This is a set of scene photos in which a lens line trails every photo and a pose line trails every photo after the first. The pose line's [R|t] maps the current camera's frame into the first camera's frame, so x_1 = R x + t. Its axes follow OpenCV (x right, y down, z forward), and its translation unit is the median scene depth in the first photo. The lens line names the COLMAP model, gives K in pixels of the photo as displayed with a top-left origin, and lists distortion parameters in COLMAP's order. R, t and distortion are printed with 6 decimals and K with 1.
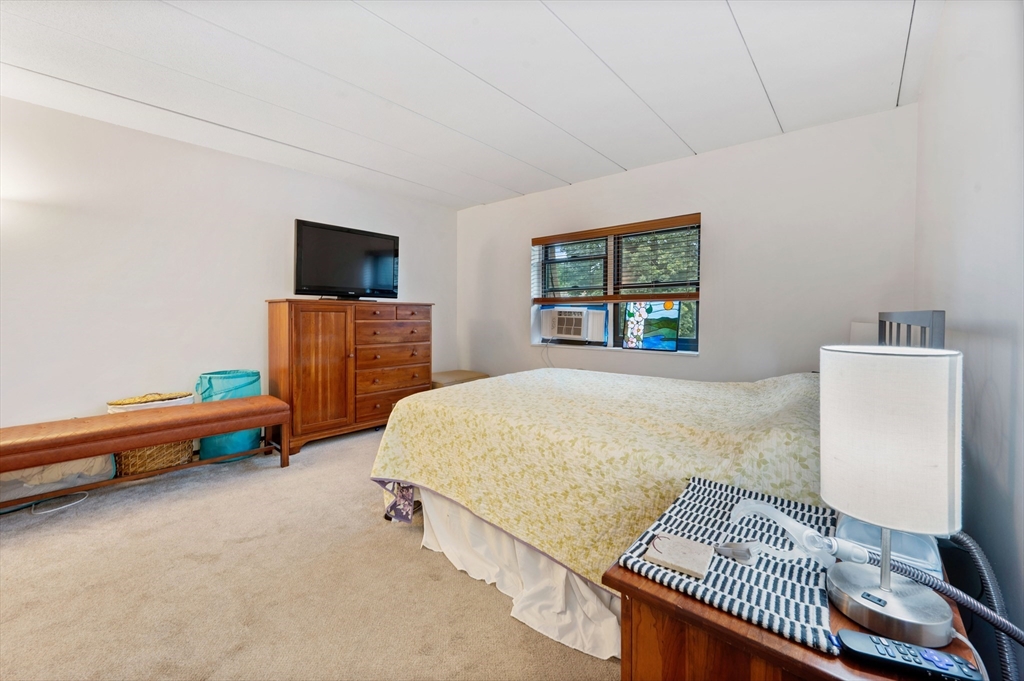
lens RADIAL K [[415.8, 0, 510.6], [0, 415.8, 315.5], [0, 0, 1]] dist [-0.000503, -0.000039]
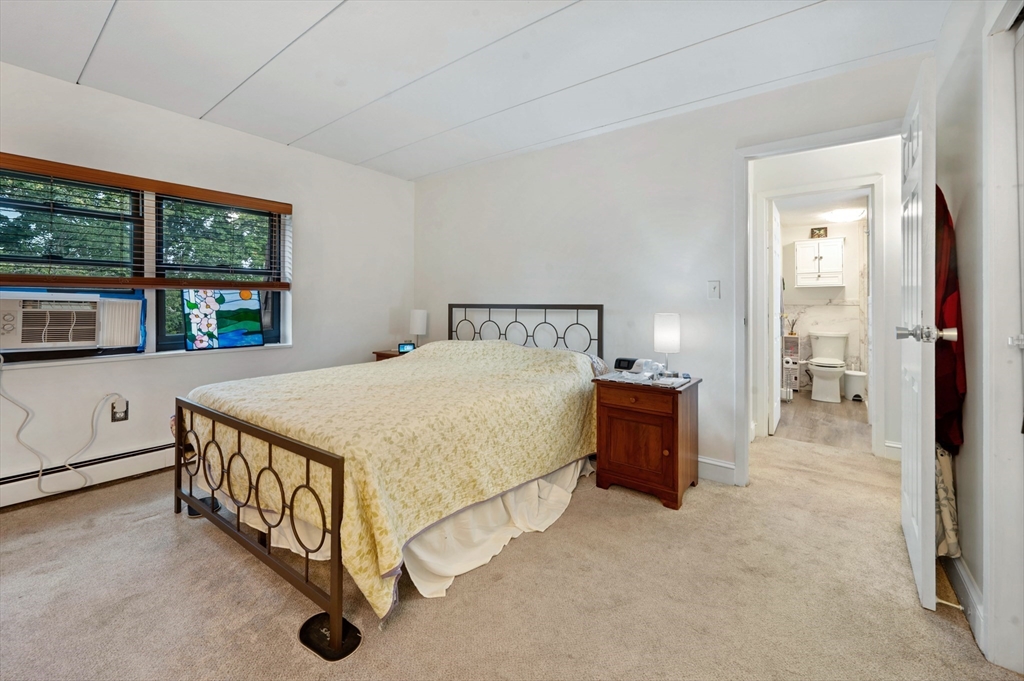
lens RADIAL K [[425.8, 0, 511.4], [0, 425.8, 302.7], [0, 0, 1]] dist [0.000087, 0.000000]
pose [[-0.066722, 0.002612, 0.997768, -0.540189], [0.003925, 0.999990, -0.002355, -0.003517], [-0.997764, 0.003759, -0.066732, 0.475626]]
